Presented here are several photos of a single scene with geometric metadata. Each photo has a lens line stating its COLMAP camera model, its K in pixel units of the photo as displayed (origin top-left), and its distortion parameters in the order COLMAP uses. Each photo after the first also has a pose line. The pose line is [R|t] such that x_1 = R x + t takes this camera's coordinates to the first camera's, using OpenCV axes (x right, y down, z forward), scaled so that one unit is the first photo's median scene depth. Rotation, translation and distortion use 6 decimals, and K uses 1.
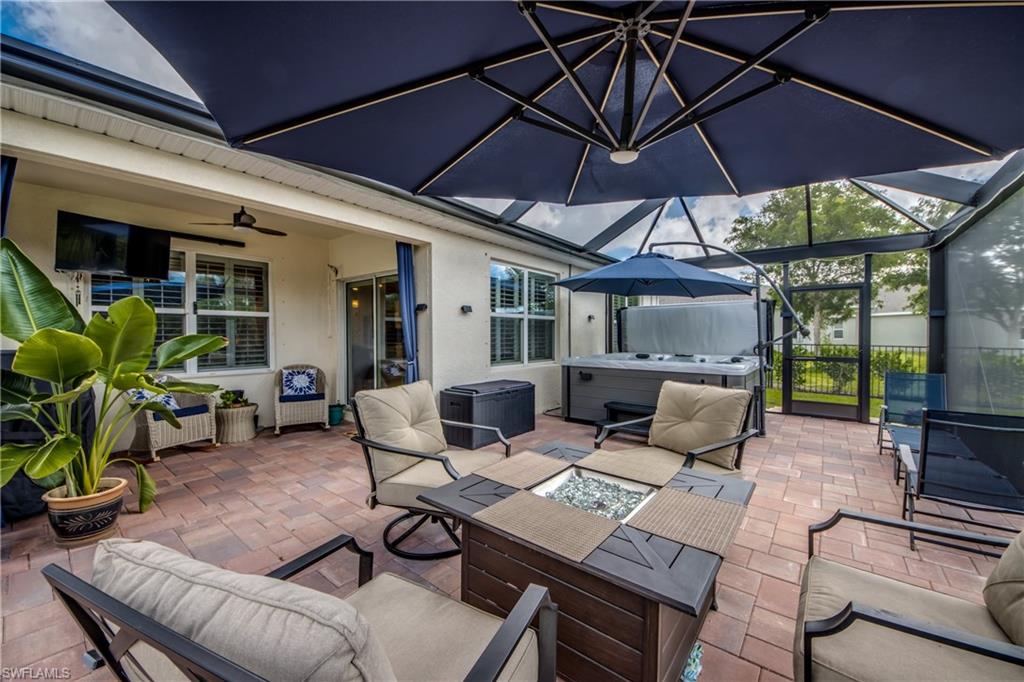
lens RADIAL K [[394.2, 0, 507.0], [0, 394.2, 343.5], [0, 0, 1]] dist [0.007949, -0.009448]
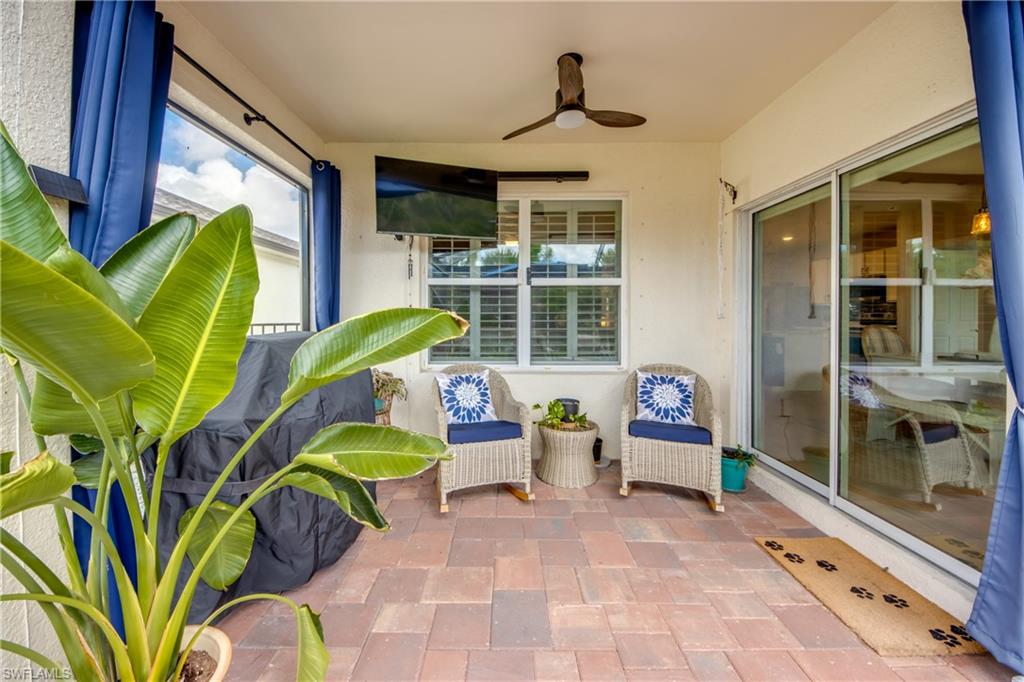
lens RADIAL K [[394.2, 0, 504.9], [0, 394.2, 314.8], [0, 0, 1]] dist [0.007949, -0.009448]
pose [[0.640665, 0.005210, -0.767803, -0.254580], [-0.018657, 0.999787, -0.008784, -0.011352], [0.767594, 0.019952, 0.640626, 0.490735]]
